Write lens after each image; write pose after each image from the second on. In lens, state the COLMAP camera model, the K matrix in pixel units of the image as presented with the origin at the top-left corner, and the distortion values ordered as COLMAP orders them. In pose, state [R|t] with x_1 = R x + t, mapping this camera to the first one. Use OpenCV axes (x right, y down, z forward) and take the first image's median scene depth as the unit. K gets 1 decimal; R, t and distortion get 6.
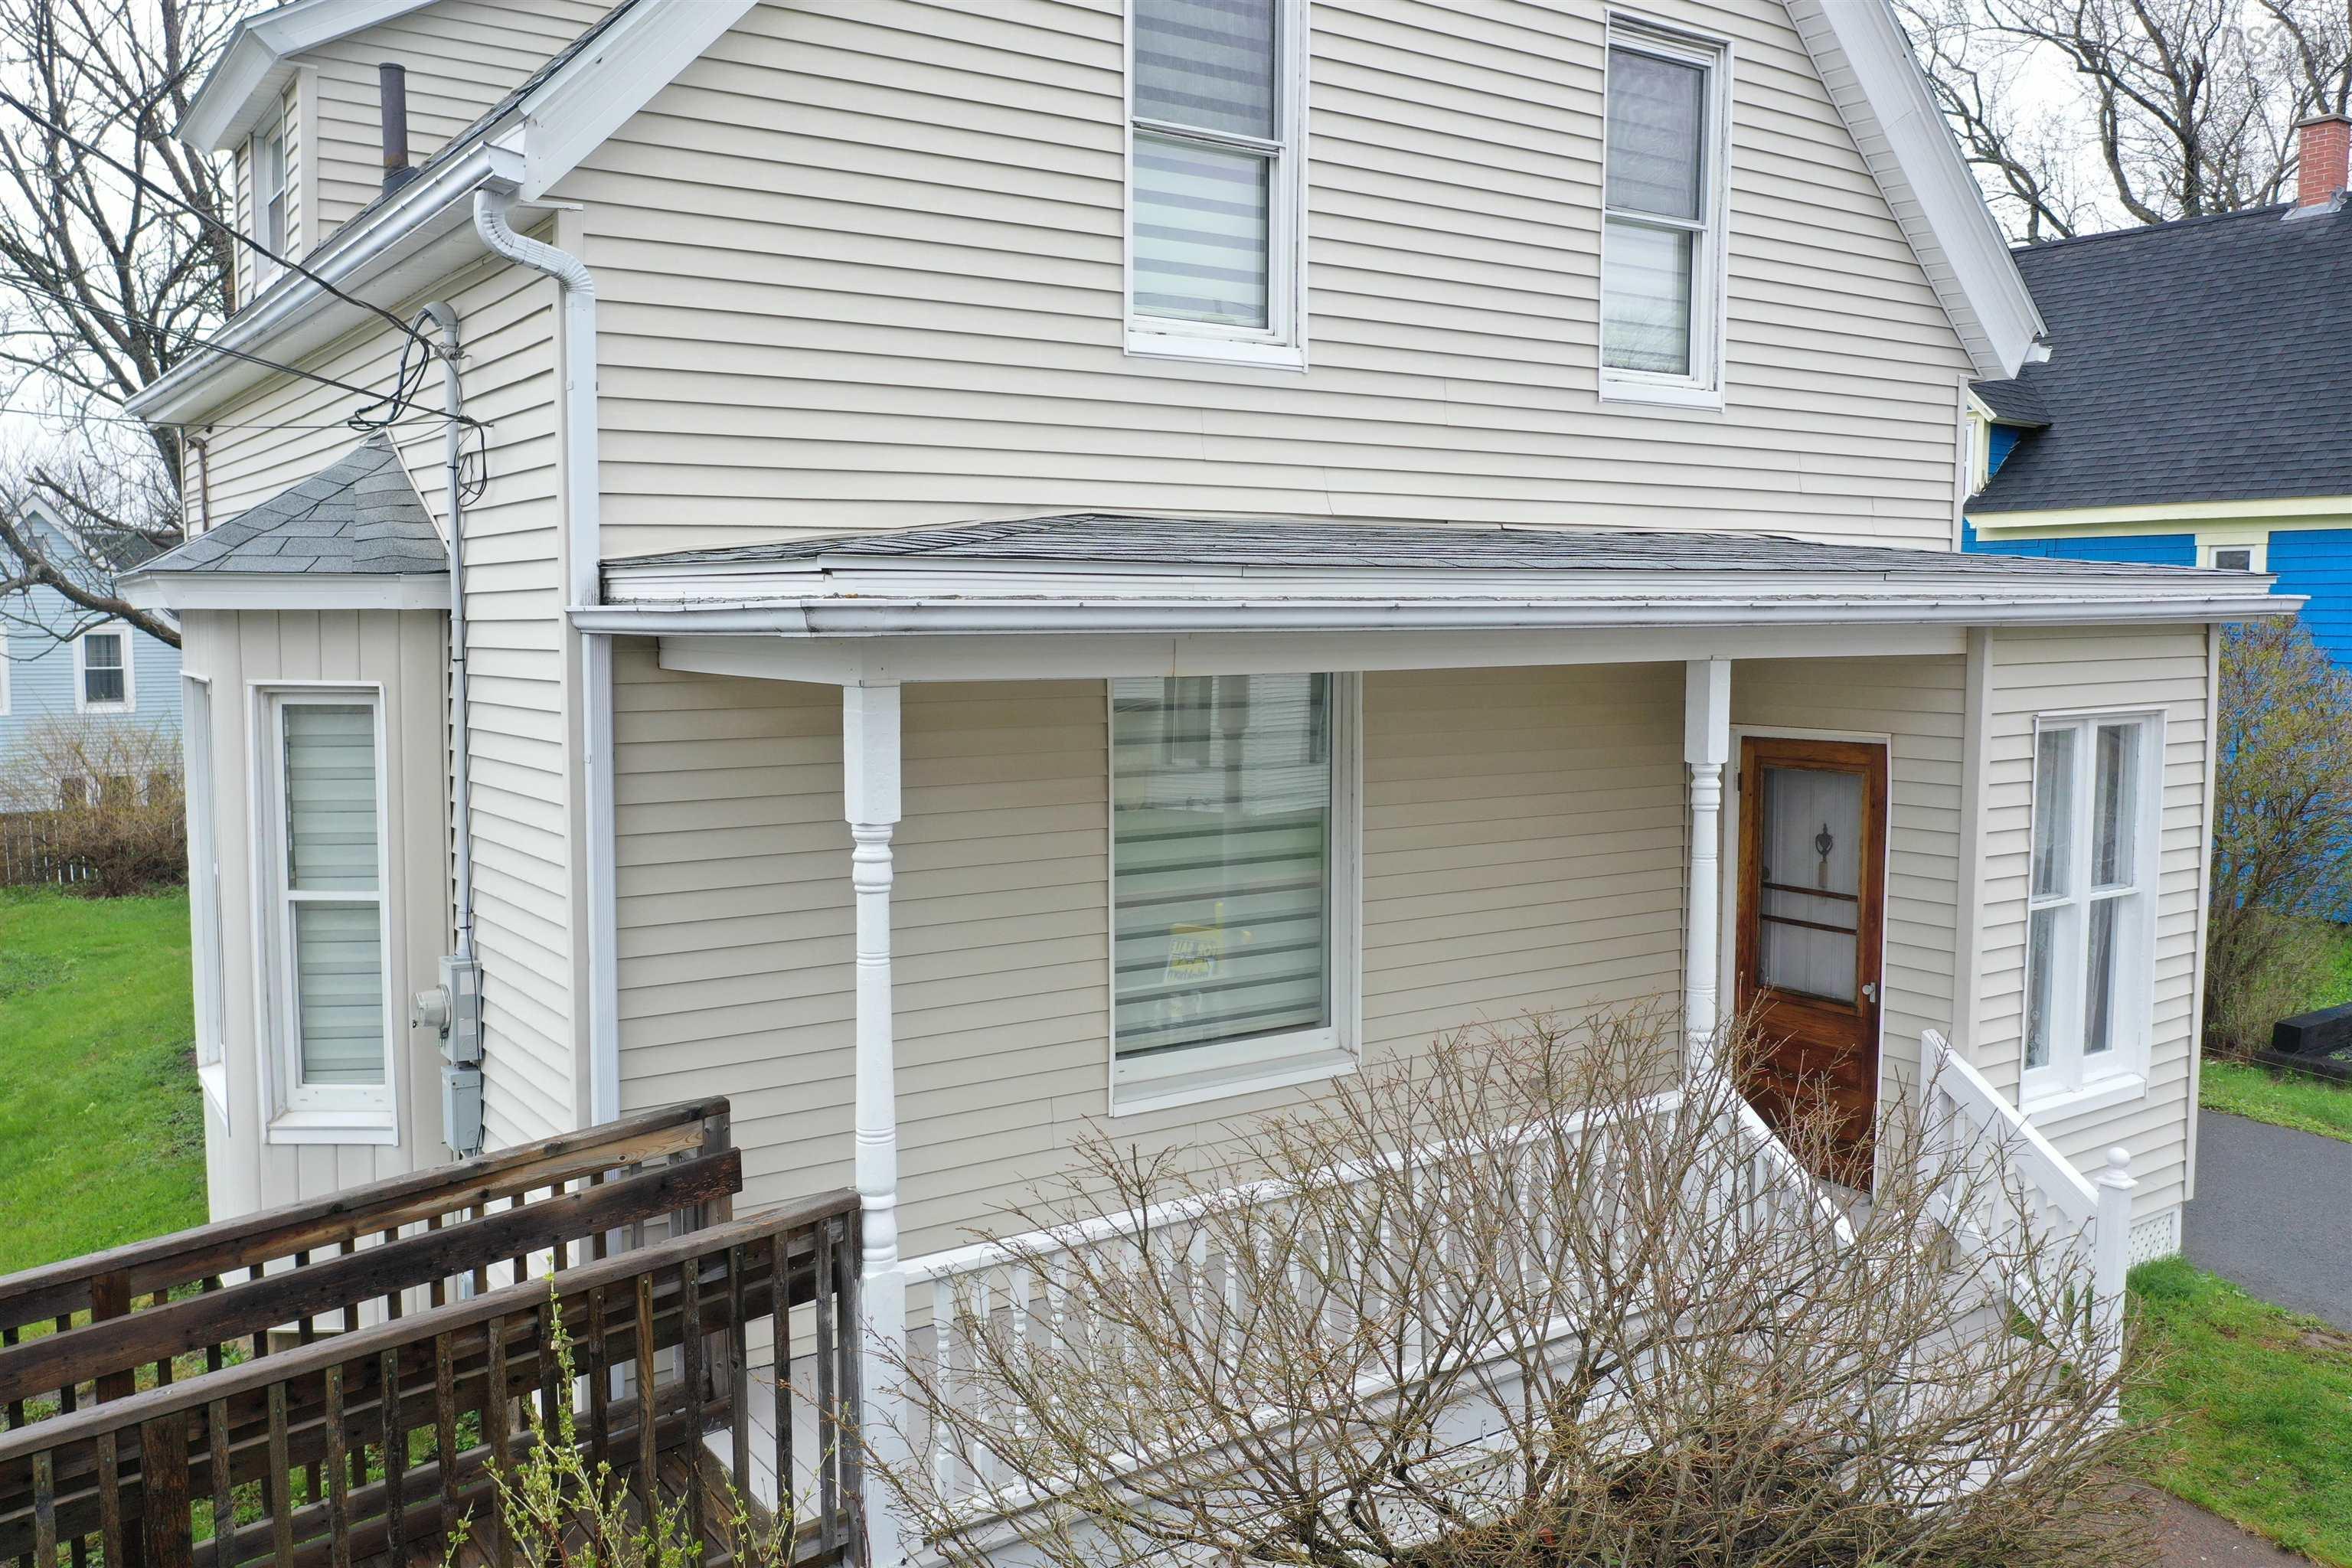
lens RADIAL K [[1877.8, 0, 1179.1], [0, 1877.8, 786.9], [0, 0, 1]] dist [-0.002790, -0.008545]
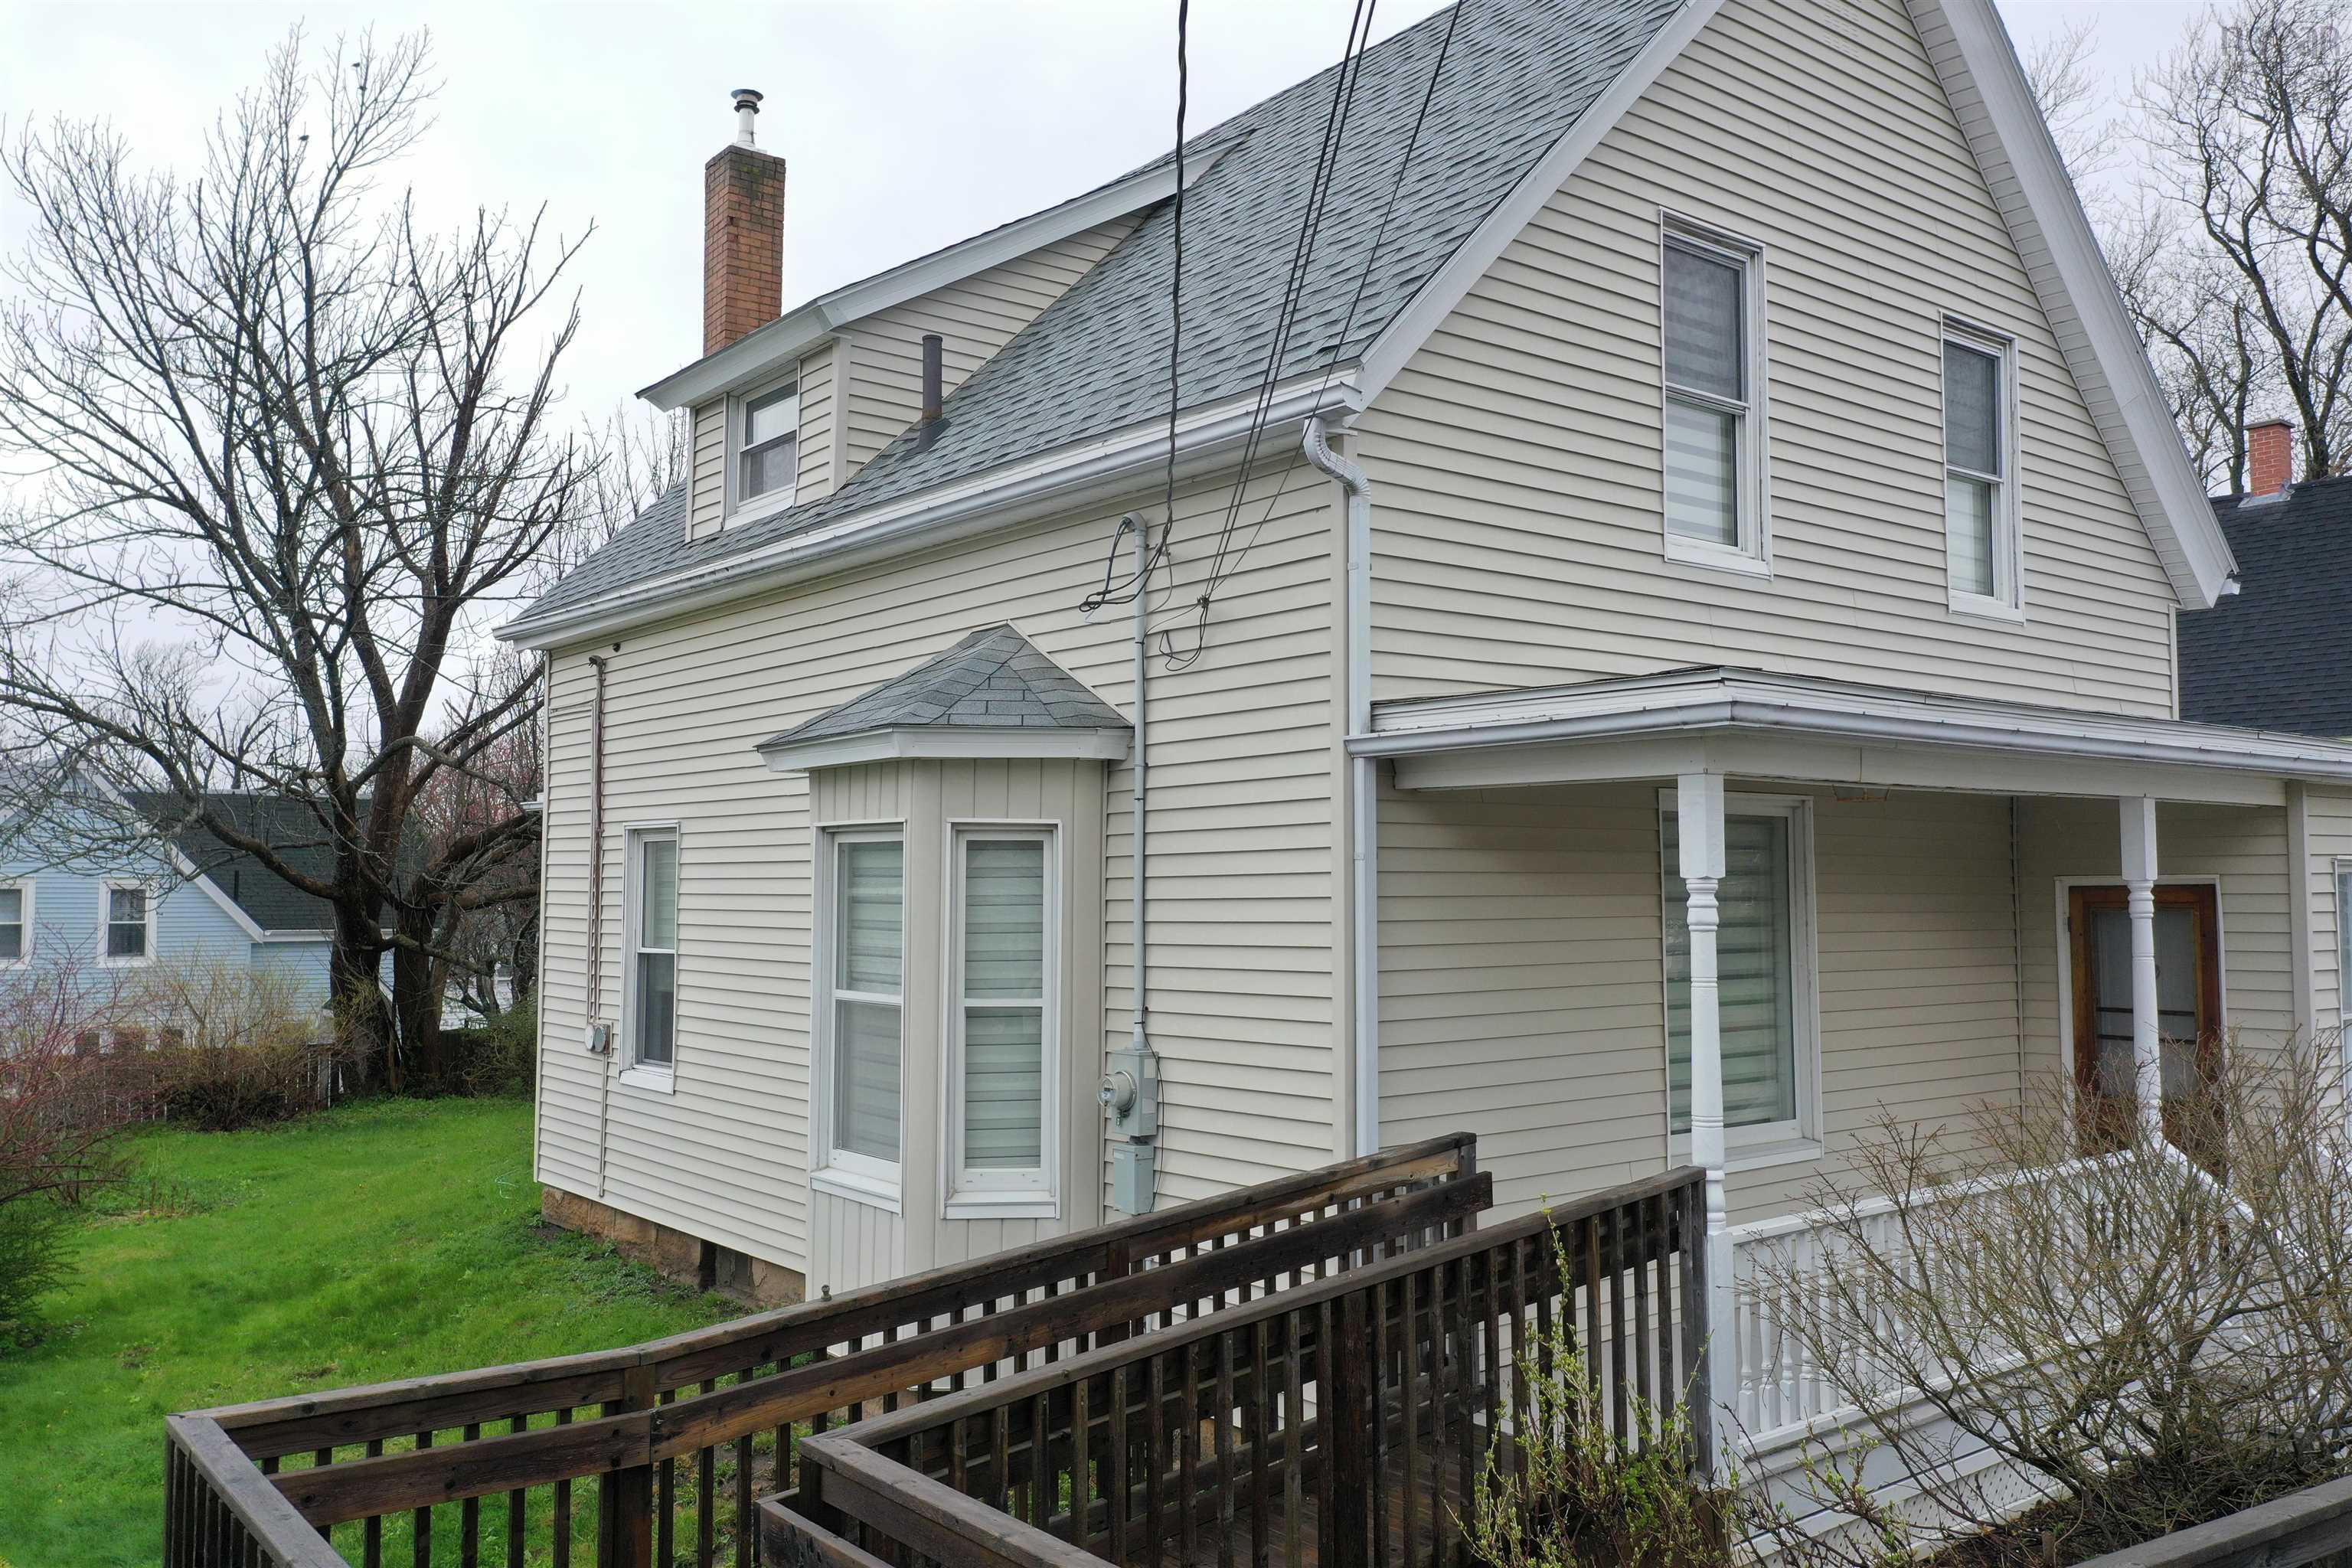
lens RADIAL K [[1877.8, 0, 1171.6], [0, 1877.8, 779.1], [0, 0, 1]] dist [-0.002790, -0.008545]
pose [[0.997732, 0.002279, 0.067270, -0.438069], [0.008145, 0.987994, -0.154276, 0.105529], [-0.066814, 0.154474, 0.985735, -0.198164]]
